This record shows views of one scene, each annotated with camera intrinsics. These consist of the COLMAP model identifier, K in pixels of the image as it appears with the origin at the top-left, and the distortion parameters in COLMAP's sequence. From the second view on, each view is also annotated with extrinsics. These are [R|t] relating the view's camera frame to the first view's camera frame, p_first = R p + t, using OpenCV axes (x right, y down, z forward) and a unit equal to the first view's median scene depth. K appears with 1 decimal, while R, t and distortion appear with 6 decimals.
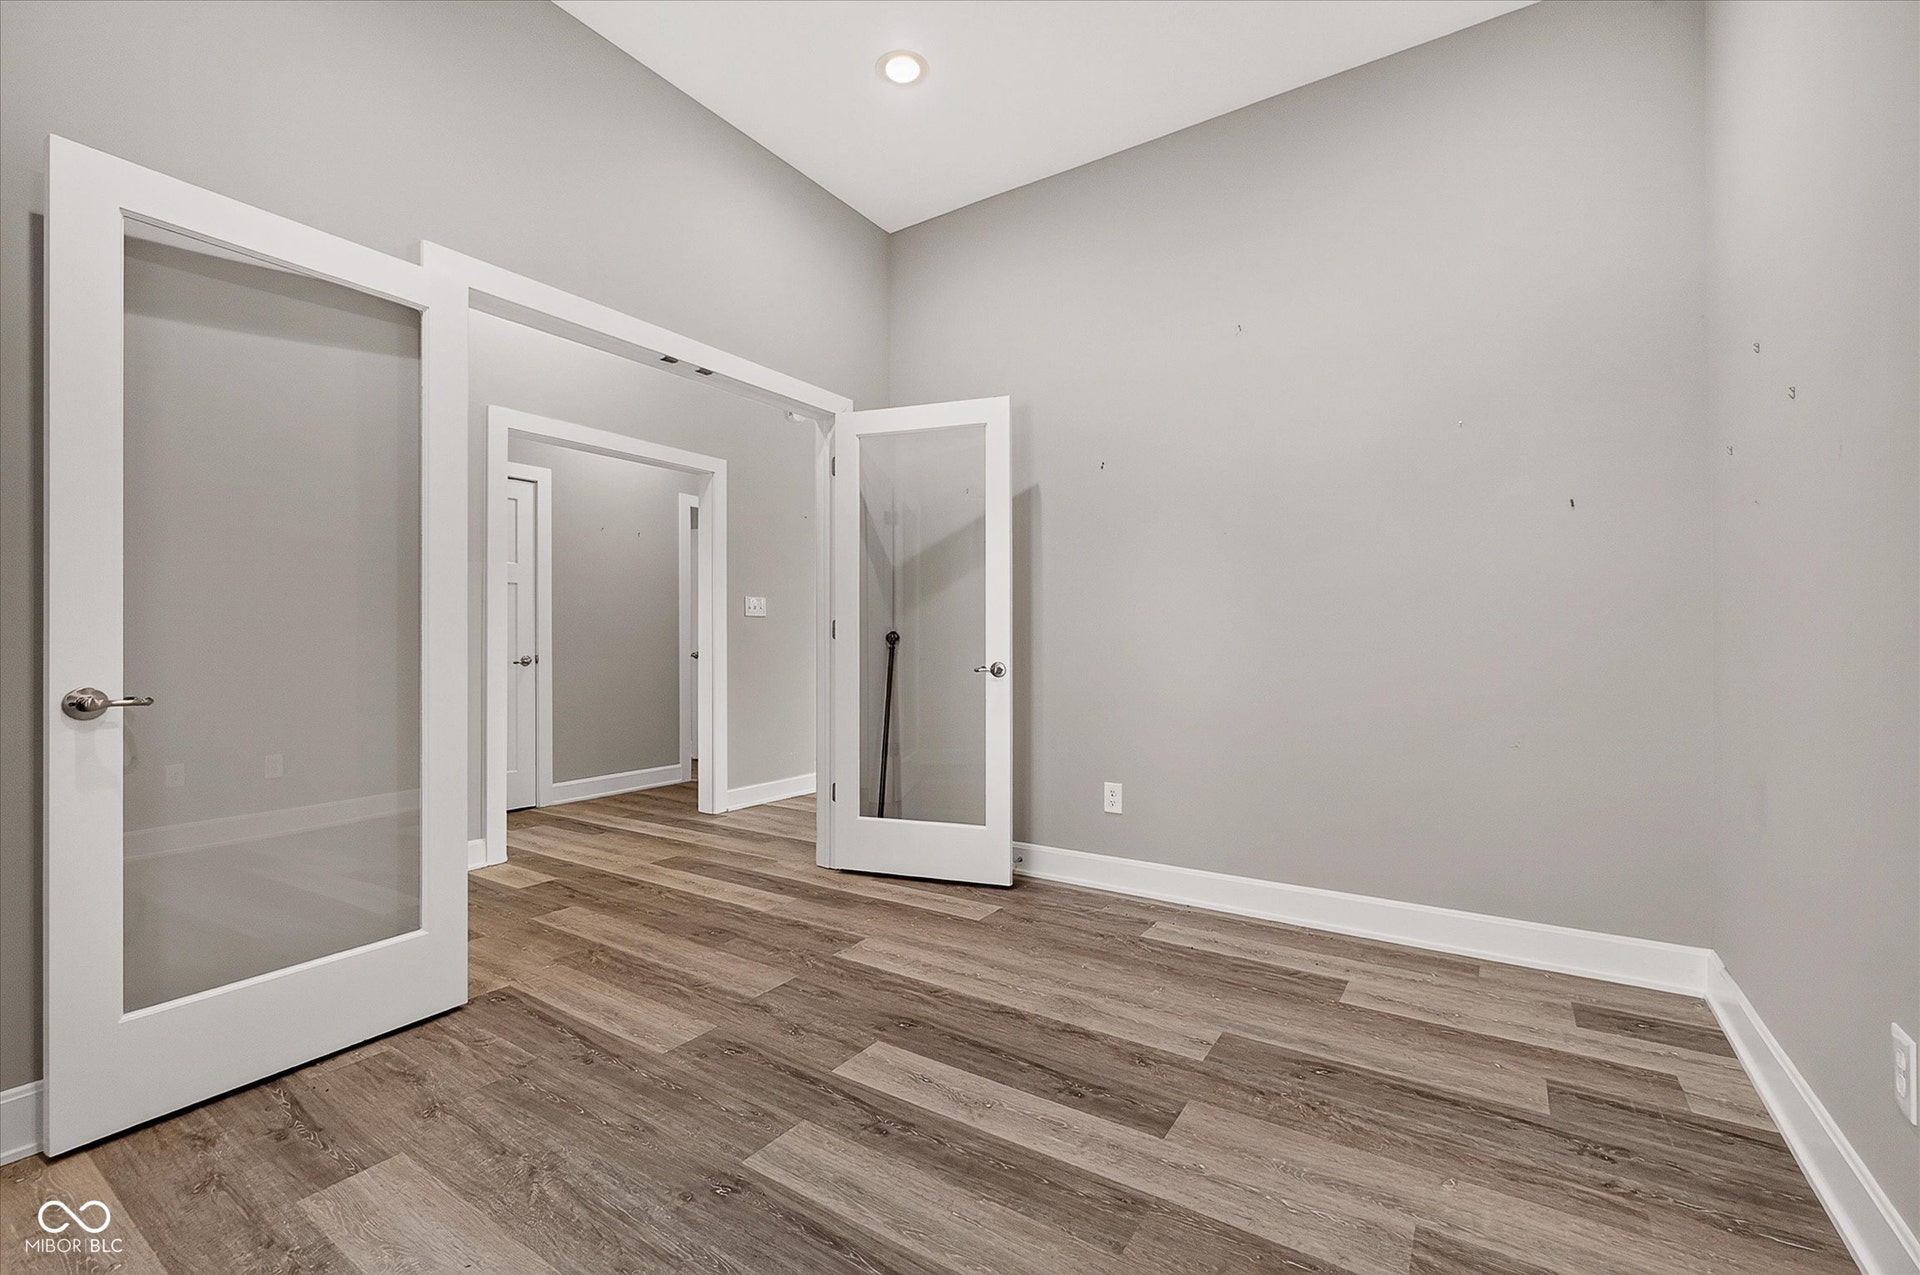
lens RADIAL K [[806.9, 0, 960.0], [0, 806.9, 637.5], [0, 0, 1]] dist [-0.000780, -0.000138]
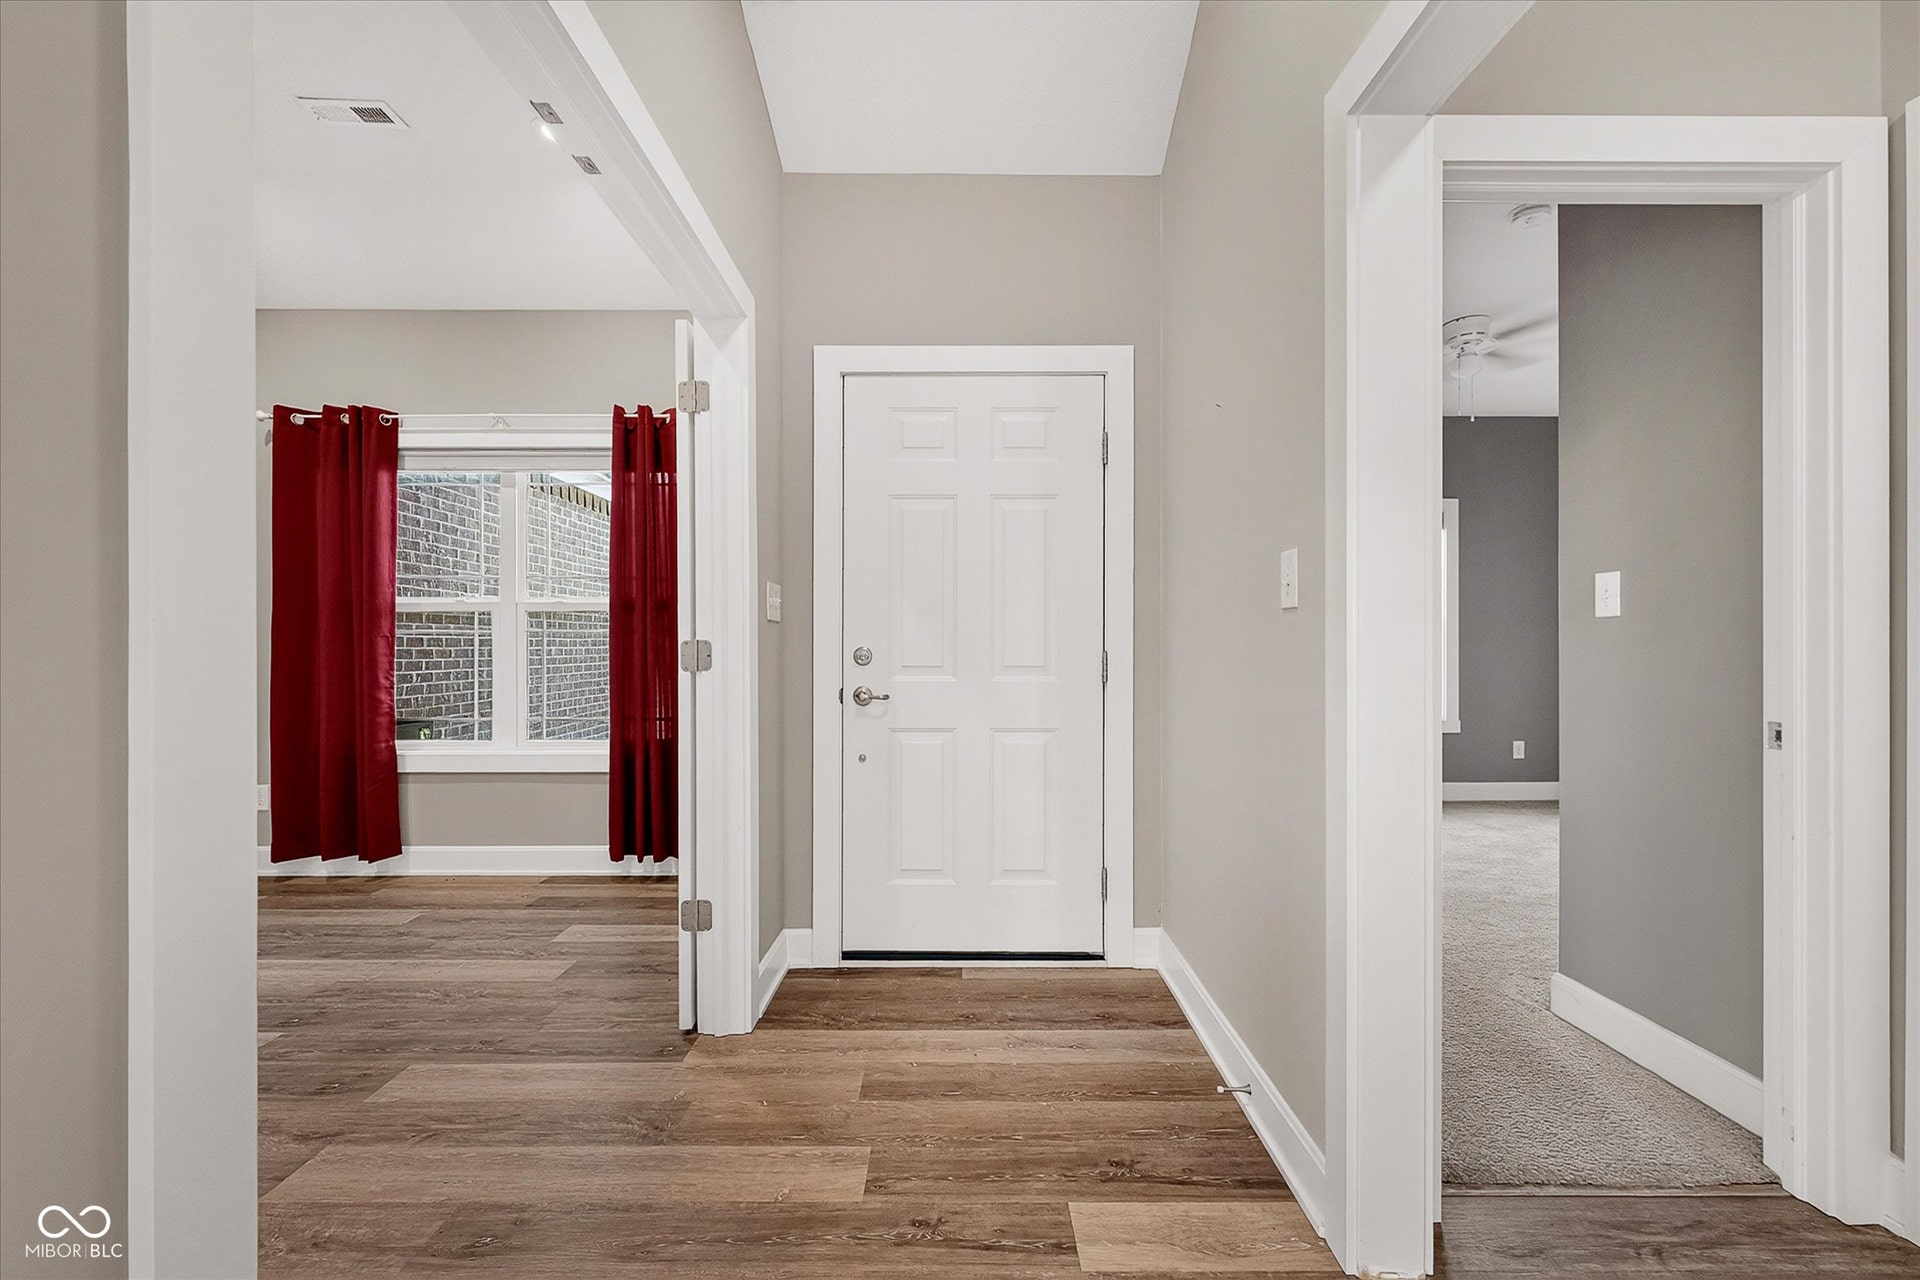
lens RADIAL K [[806.9, 0, 960.0], [0, 806.9, 640.0], [0, 0, 1]] dist [-0.000780, -0.000138]
pose [[-0.834325, 0.003186, -0.551264, -0.314727], [0.006974, 0.999964, -0.004776, -0.025940], [0.551229, -0.007829, -0.834317, 1.853351]]
